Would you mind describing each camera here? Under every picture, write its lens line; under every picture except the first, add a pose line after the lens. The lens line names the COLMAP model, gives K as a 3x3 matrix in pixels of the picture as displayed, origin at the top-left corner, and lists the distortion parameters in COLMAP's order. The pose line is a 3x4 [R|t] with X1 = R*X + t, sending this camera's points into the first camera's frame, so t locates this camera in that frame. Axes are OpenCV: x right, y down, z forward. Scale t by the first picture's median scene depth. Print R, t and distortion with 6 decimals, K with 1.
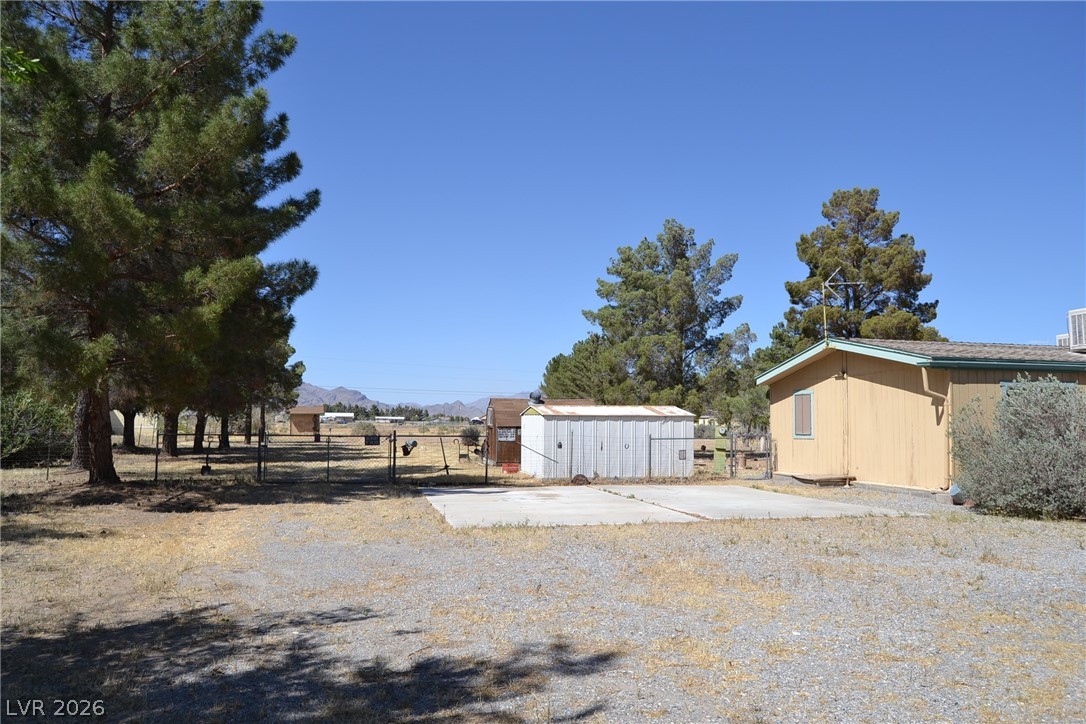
lens RADIAL K [[858.7, 0, 538.9], [0, 858.7, 357.7], [0, 0, 1]] dist [-0.096435, 0.033217]
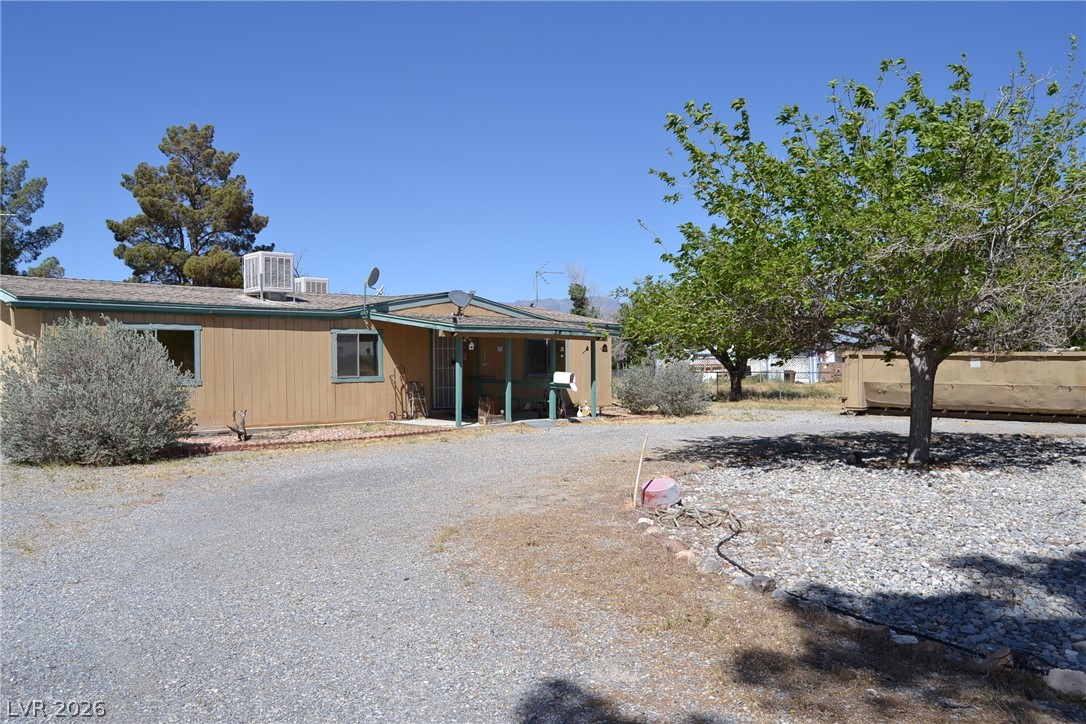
lens RADIAL K [[858.7, 0, 538.9], [0, 858.7, 357.7], [0, 0, 1]] dist [-0.096435, 0.033217]
pose [[0.828596, -0.011742, 0.559724, 0.327555], [-0.026914, 0.997789, 0.060773, -0.003124], [-0.559200, -0.065421, 0.826448, -0.065715]]
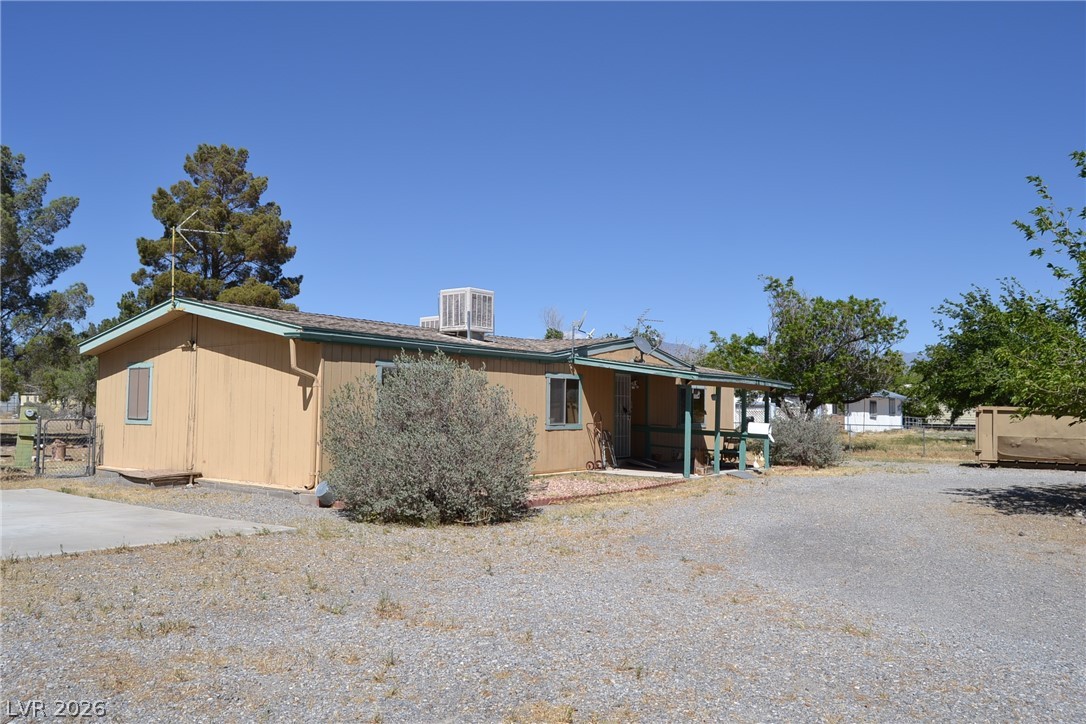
lens RADIAL K [[858.7, 0, 538.9], [0, 858.7, 357.7], [0, 0, 1]] dist [-0.096435, 0.033217]
pose [[0.746316, 0.041004, 0.664327, 0.069173], [-0.057741, 0.998326, 0.003248, 0.010068], [-0.663082, -0.040783, 0.747435, 0.175768]]
